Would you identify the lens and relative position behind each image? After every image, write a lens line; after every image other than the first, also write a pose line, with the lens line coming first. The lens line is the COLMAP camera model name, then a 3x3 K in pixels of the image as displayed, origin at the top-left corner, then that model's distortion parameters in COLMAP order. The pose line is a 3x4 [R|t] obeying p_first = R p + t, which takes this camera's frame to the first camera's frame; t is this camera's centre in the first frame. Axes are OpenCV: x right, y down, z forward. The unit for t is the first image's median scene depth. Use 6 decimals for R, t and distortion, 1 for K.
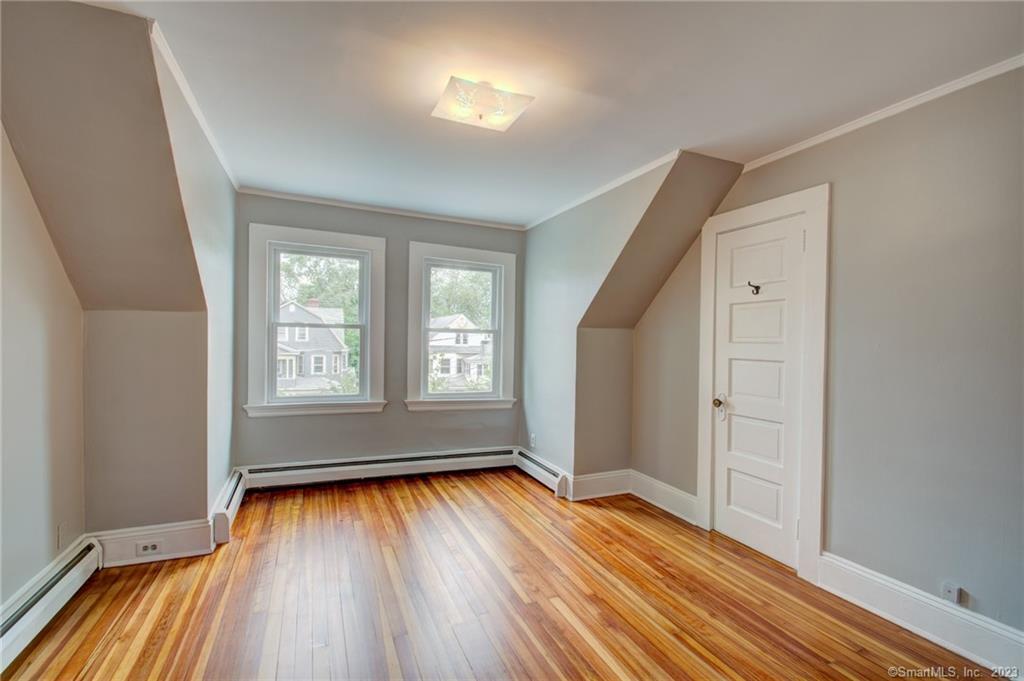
lens RADIAL K [[452.4, 0, 516.2], [0, 452.4, 343.0], [0, 0, 1]] dist [-0.013001, -0.000723]
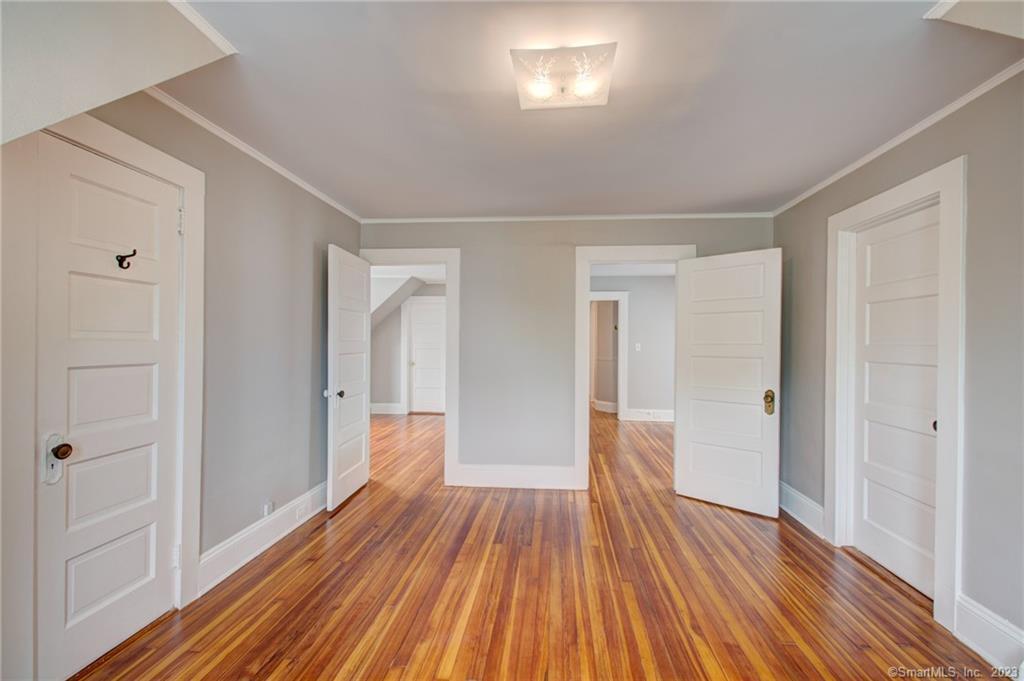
lens RADIAL K [[444.0, 0, 518.9], [0, 444.0, 344.4], [0, 0, 1]] dist [-0.000989, -0.000557]
pose [[-0.876777, -0.024088, 0.480293, -0.233956], [-0.020682, 0.999709, 0.012383, -0.010924], [-0.480452, 0.000924, -0.877021, 0.979330]]
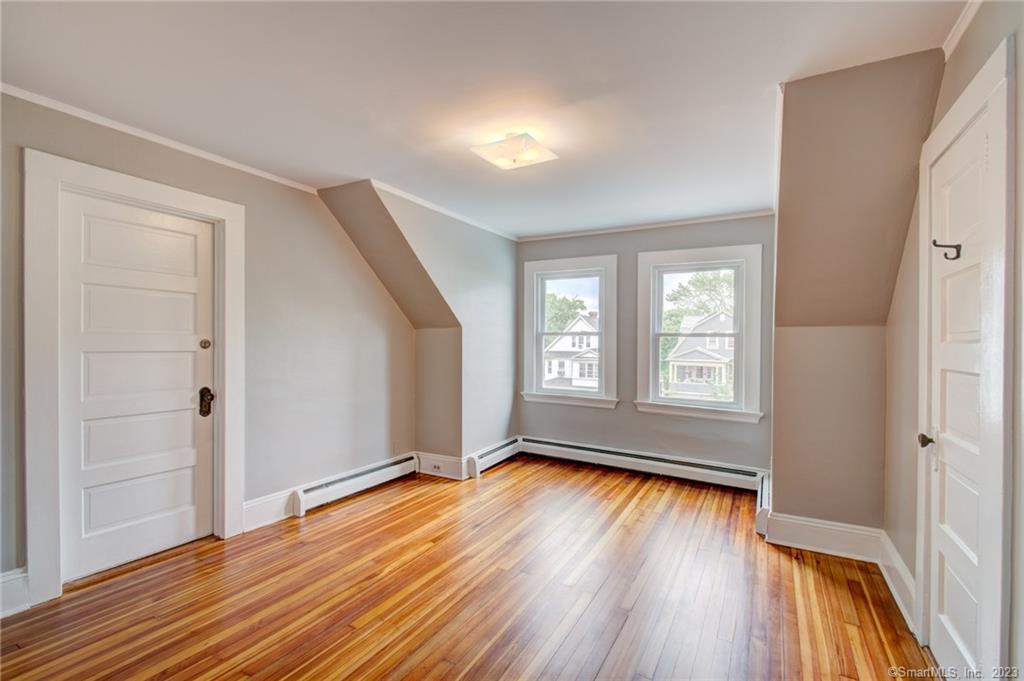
lens RADIAL K [[444.0, 0, 518.9], [0, 444.0, 344.4], [0, 0, 1]] dist [-0.000989, -0.000557]
pose [[0.600611, -0.007825, -0.799503, 0.489588], [-0.005084, 0.999895, -0.013606, 0.009213], [0.799525, 0.012237, 0.600508, 0.158940]]
